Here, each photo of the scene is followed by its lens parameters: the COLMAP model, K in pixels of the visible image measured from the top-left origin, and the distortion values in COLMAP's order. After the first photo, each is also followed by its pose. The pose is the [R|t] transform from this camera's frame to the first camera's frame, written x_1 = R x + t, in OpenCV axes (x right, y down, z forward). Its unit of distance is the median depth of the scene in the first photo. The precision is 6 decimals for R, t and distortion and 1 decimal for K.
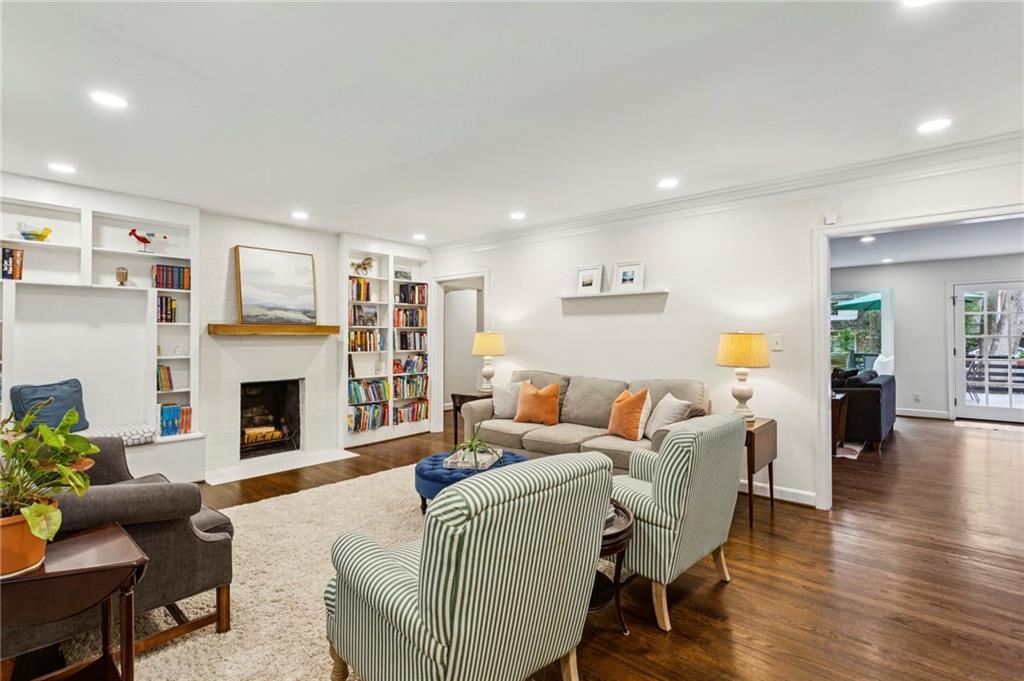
lens RADIAL K [[498.6, 0, 515.4], [0, 498.6, 334.5], [0, 0, 1]] dist [-0.000345, -0.000728]
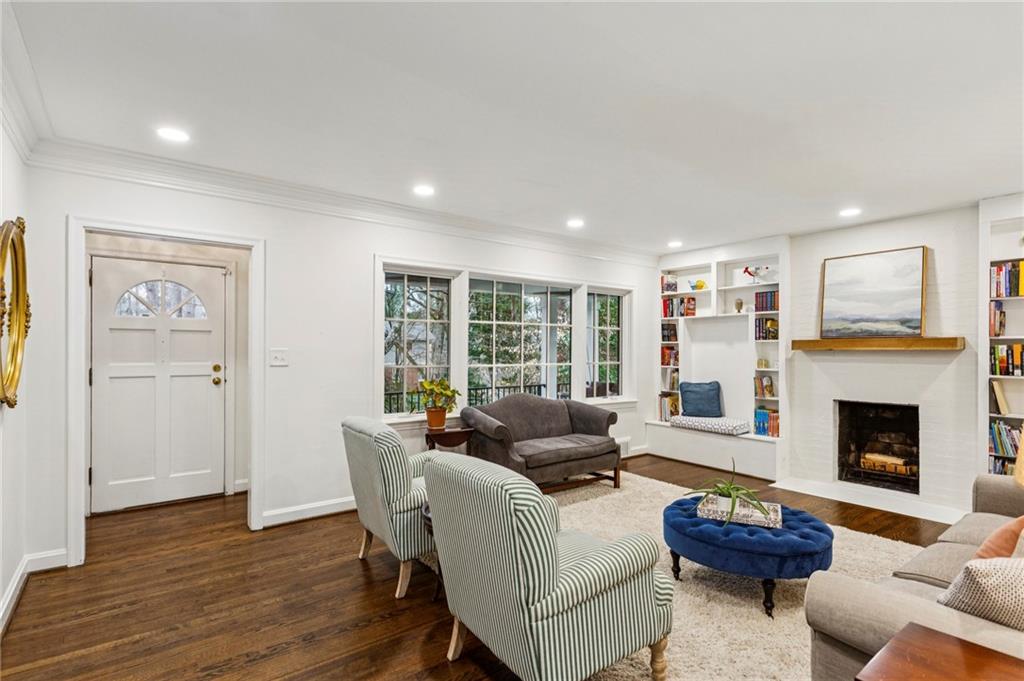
lens RADIAL K [[498.6, 0, 515.4], [0, 498.6, 334.5], [0, 0, 1]] dist [-0.000345, -0.000728]
pose [[-0.191678, -0.032918, -0.980906, 0.516512], [0.000948, 0.999431, -0.033725, 0.002510], [0.981458, -0.007394, -0.191537, 0.573727]]
